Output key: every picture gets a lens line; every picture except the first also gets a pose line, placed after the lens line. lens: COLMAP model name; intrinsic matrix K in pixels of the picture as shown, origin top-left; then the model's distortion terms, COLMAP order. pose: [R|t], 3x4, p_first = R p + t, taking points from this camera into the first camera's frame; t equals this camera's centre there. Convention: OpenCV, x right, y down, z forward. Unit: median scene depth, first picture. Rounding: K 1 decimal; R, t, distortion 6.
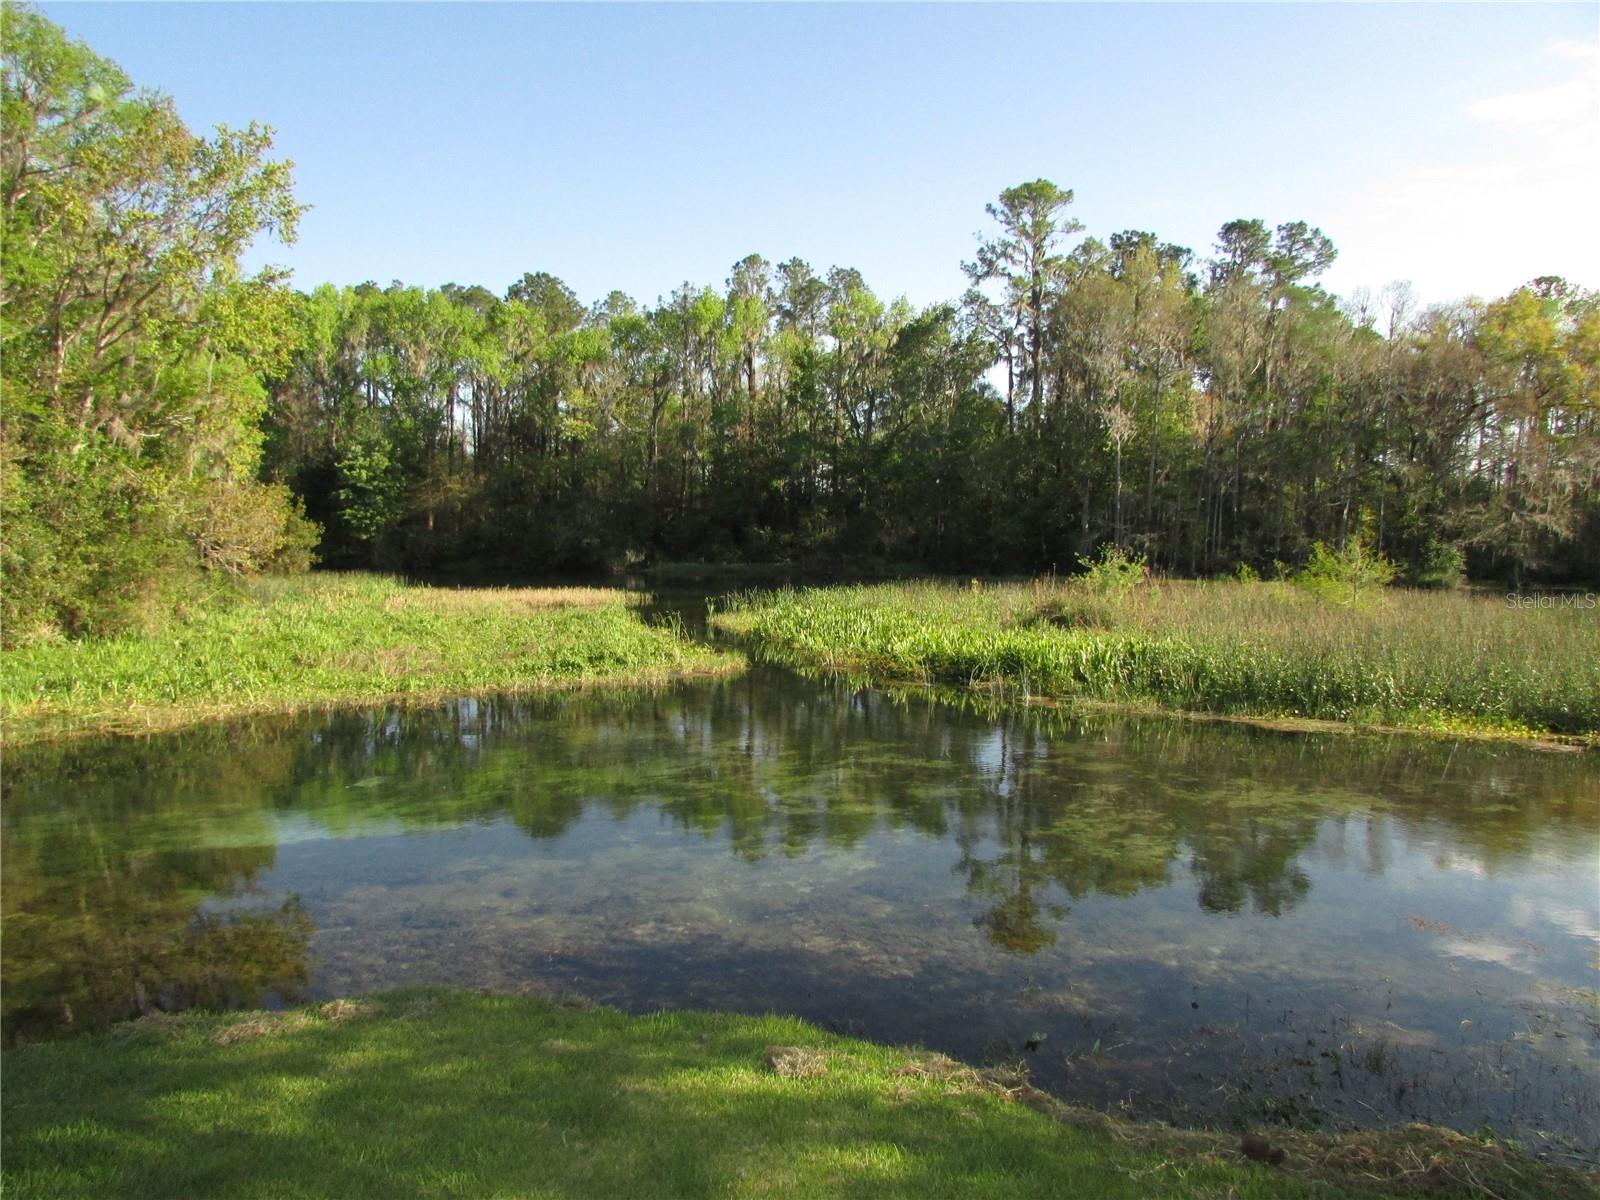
lens RADIAL K [[1129.9, 0, 800.5], [0, 1129.9, 605.2], [0, 0, 1]] dist [-0.008489, -0.003469]
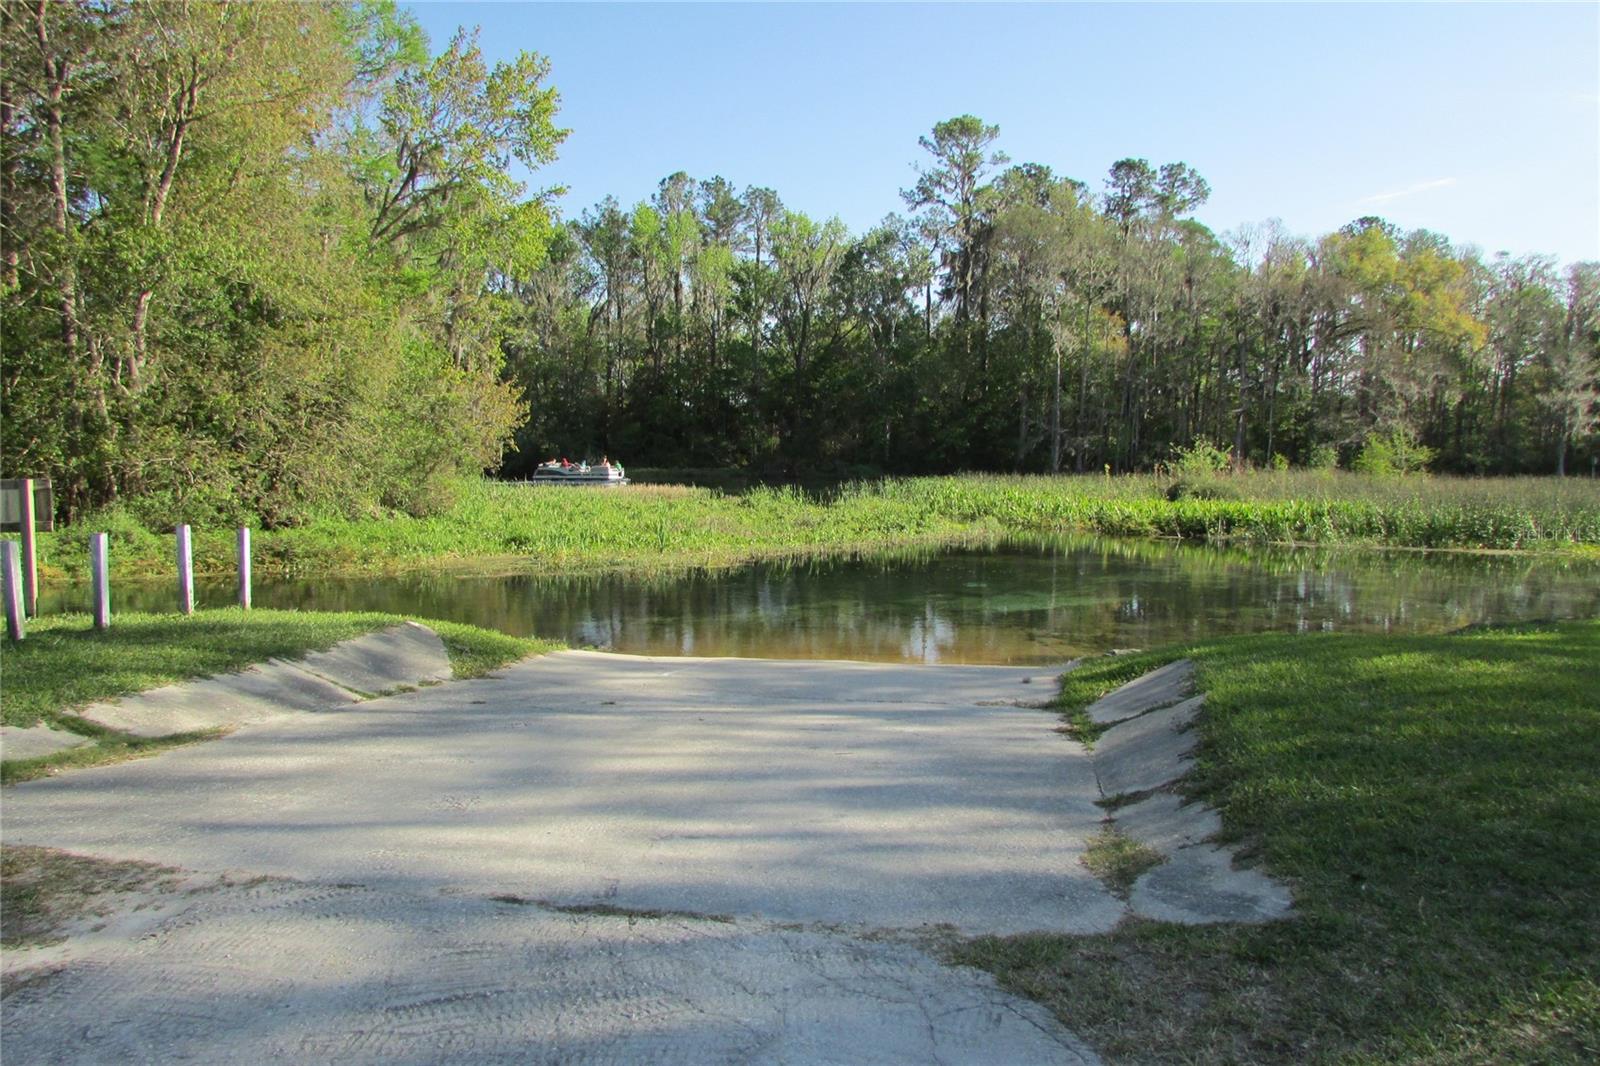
lens RADIAL K [[1157.9, 0, 799.2], [0, 1157.9, 527.7], [0, 0, 1]] dist [0.009738, 0.002086]
pose [[0.979081, -0.021791, 0.202303, -0.172669], [0.021575, 0.999762, 0.003270, 0.013366], [-0.202326, 0.001163, 0.979318, -0.061092]]
